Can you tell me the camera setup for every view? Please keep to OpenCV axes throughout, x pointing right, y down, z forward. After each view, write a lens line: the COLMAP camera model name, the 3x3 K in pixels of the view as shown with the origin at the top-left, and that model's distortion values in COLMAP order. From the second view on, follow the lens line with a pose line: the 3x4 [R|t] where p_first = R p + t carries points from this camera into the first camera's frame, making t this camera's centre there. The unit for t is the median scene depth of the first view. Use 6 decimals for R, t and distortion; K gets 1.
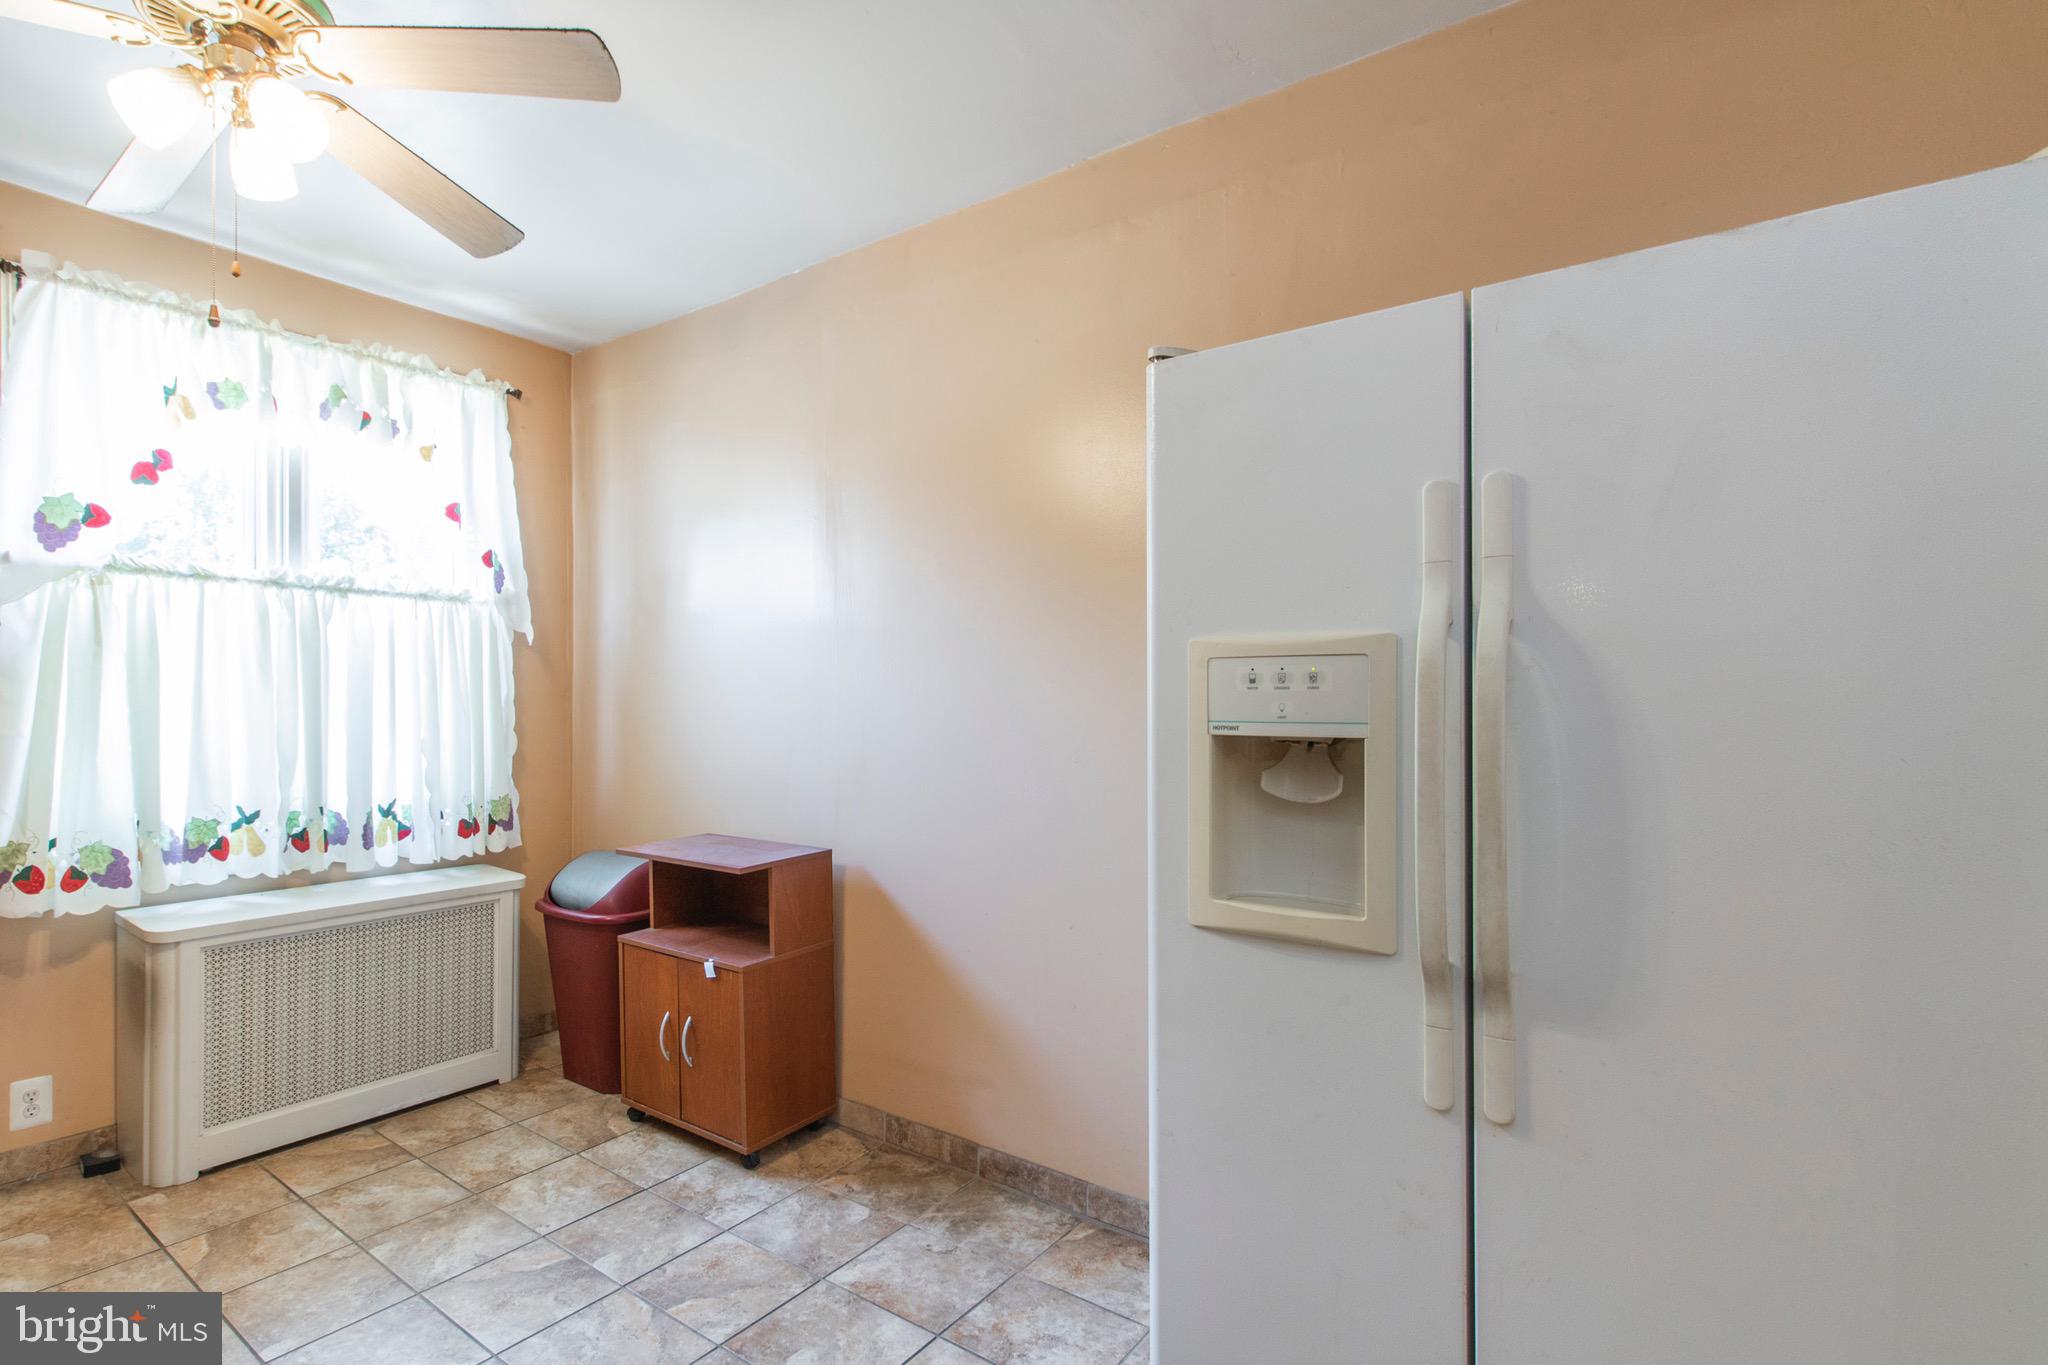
lens RADIAL K [[1001.5, 0, 867.2], [0, 1001.5, 697.5], [0, 0, 1]] dist [-0.002232, 0.000267]
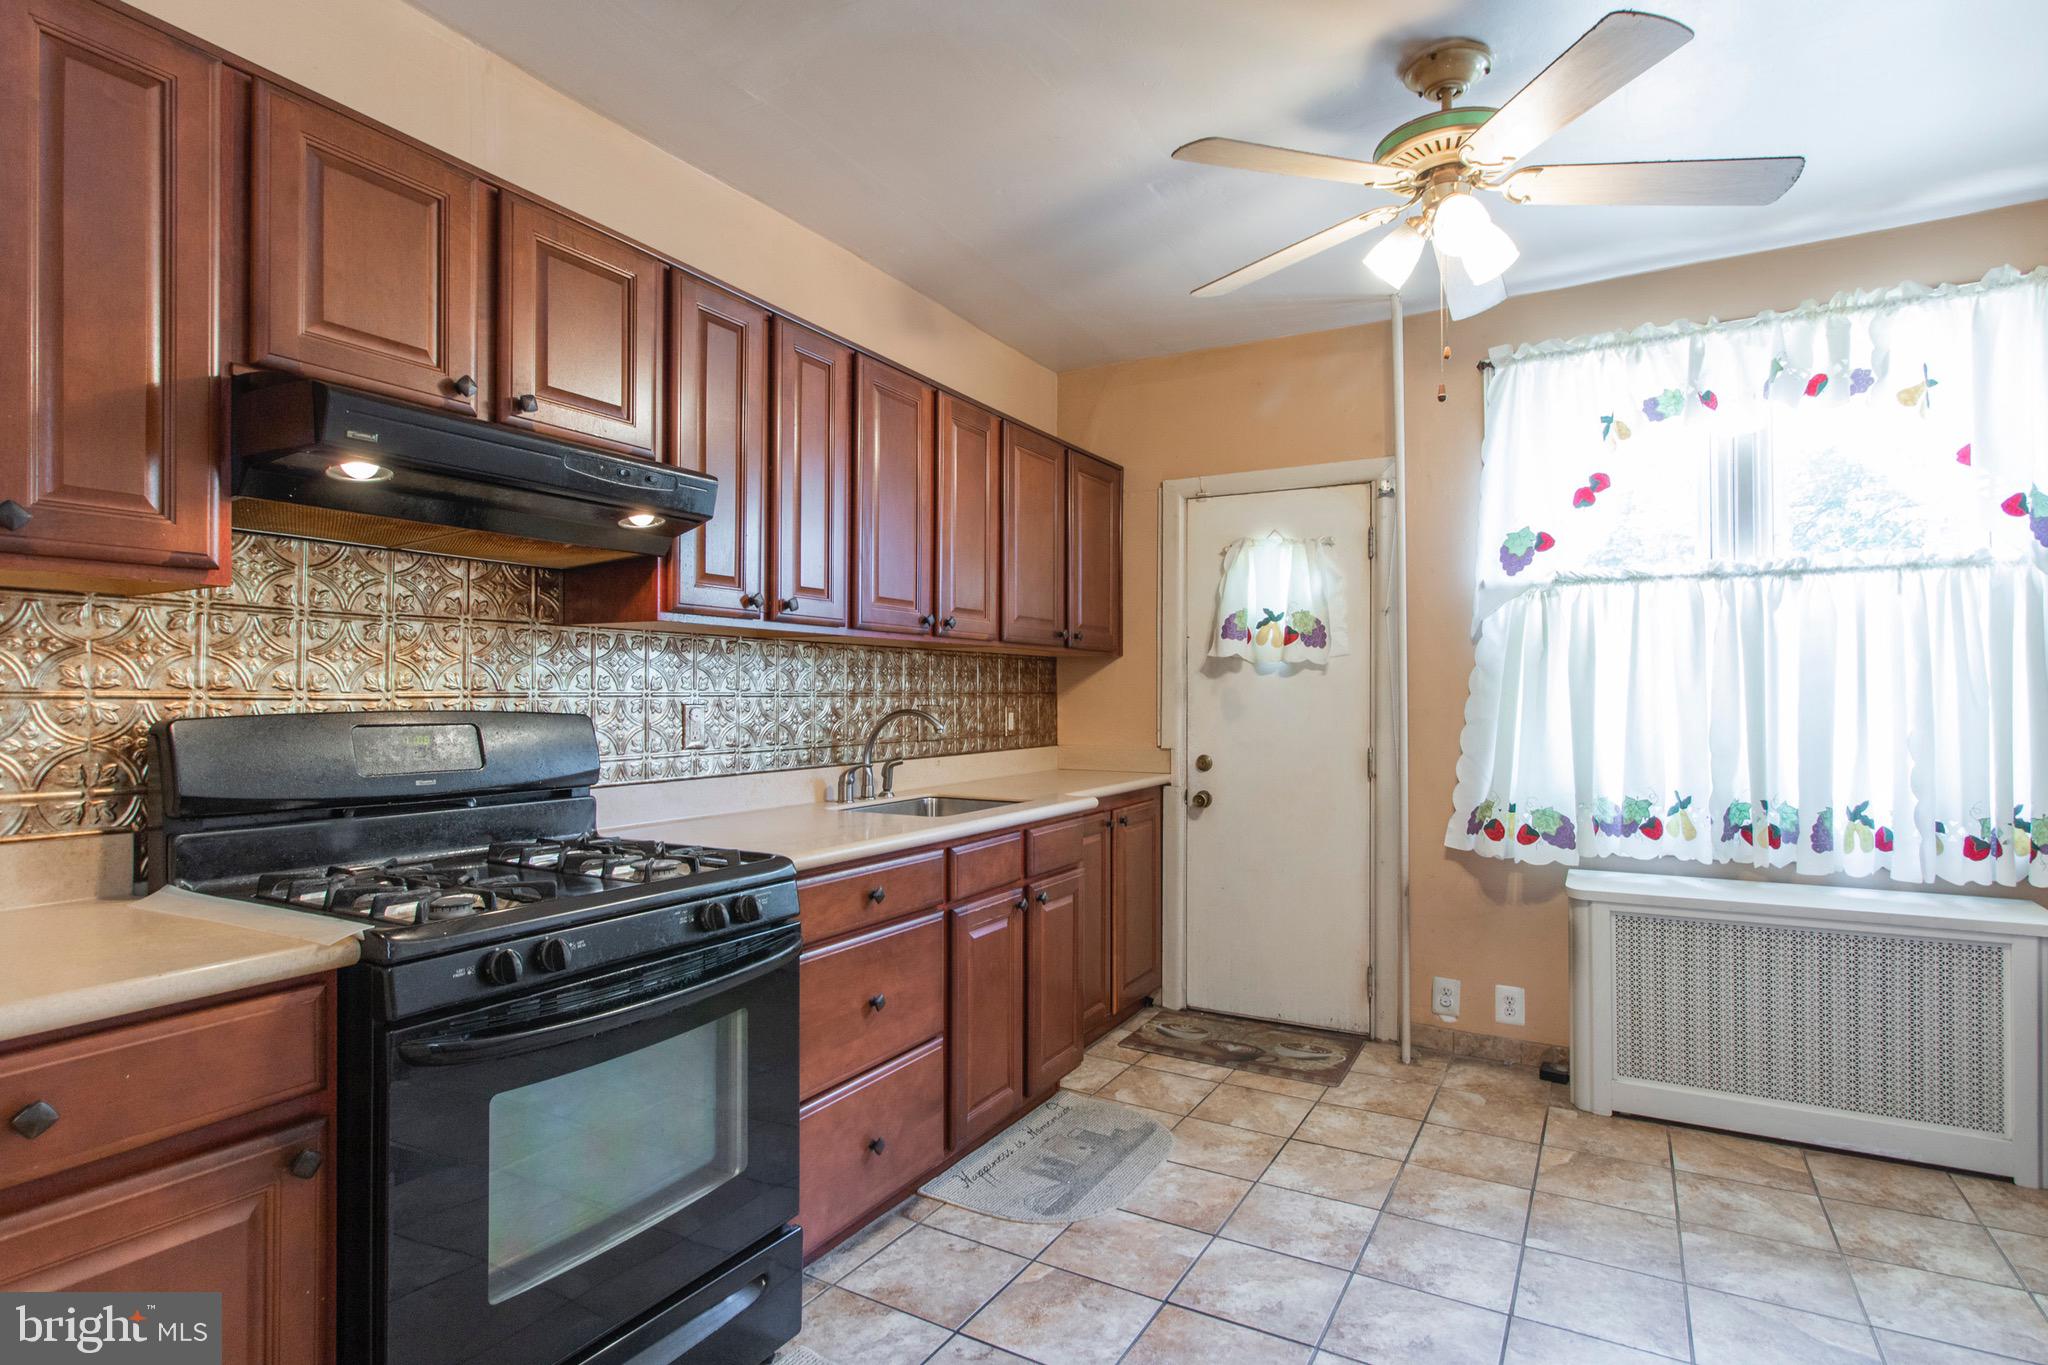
lens RADIAL K [[1051.8, 0, 1008.7], [0, 1051.8, 675.0], [0, 0, 1]] dist [-0.014343, 0.001472]
pose [[0.184221, -0.022997, -0.982616, 0.338475], [0.009988, 0.999718, -0.021525, 0.002974], [0.982834, -0.005849, 0.184399, 0.107954]]
